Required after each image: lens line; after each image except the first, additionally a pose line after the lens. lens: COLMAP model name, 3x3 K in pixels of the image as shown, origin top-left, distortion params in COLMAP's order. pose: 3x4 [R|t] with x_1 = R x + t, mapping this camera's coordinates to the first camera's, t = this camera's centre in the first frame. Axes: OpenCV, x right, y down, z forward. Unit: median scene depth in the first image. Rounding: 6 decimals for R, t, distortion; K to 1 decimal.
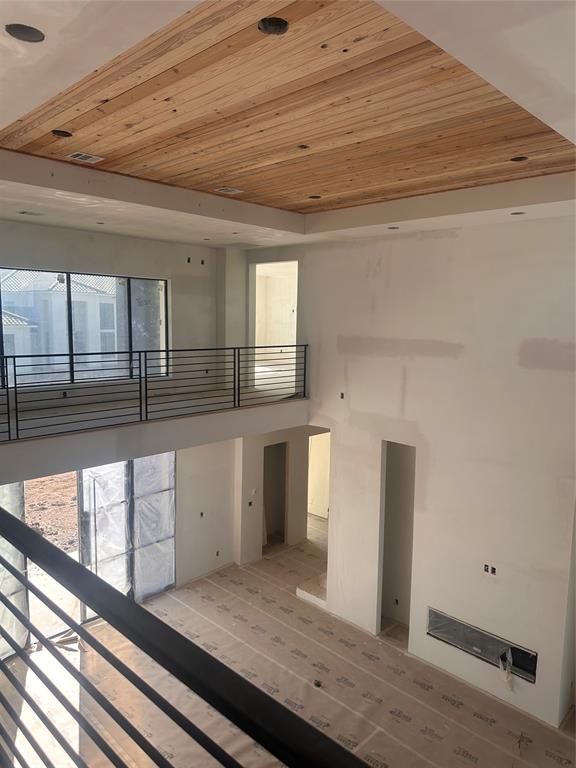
lens RADIAL K [[541.4, 0, 285.4], [0, 541.4, 384.4], [0, 0, 1]] dist [0.067869, -0.061764]
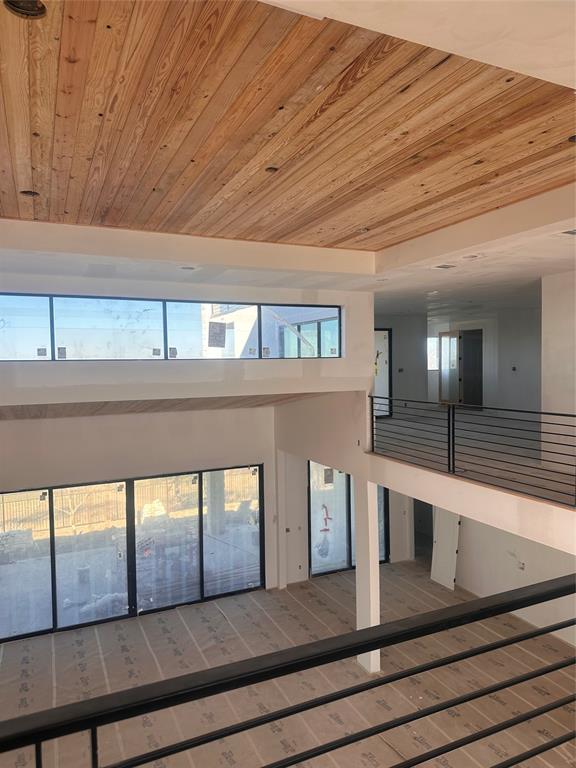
lens RADIAL K [[541.4, 0, 292.9], [0, 541.4, 386.4], [0, 0, 1]] dist [0.067869, -0.061764]
pose [[-0.938552, -0.015364, 0.344795, -0.303401], [0.044265, 0.985400, 0.164400, -0.261894], [-0.342287, 0.169560, -0.924169, 1.920324]]
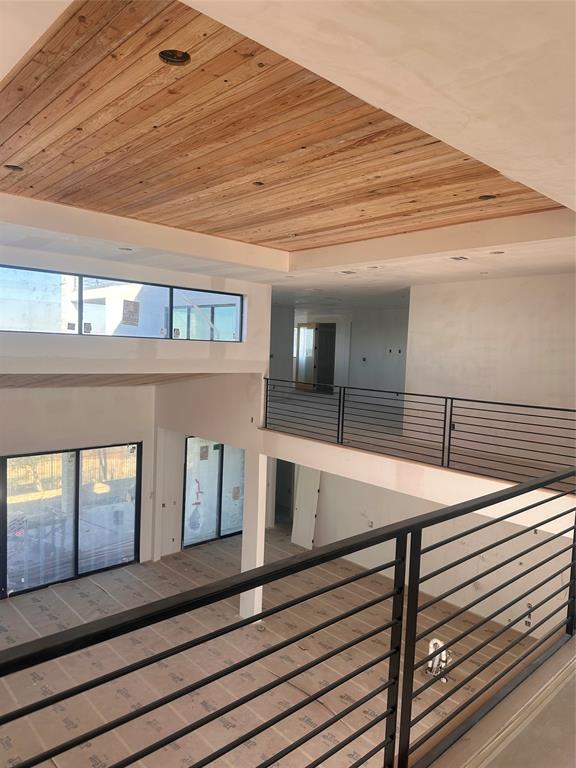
lens RADIAL K [[541.4, 0, 293.4], [0, 541.4, 389.6], [0, 0, 1]] dist [0.067869, -0.061764]
pose [[-0.997950, -0.054504, 0.033555, -0.087022], [-0.046779, 0.978917, 0.198831, -0.287243], [-0.043685, 0.196854, -0.979459, 2.158568]]
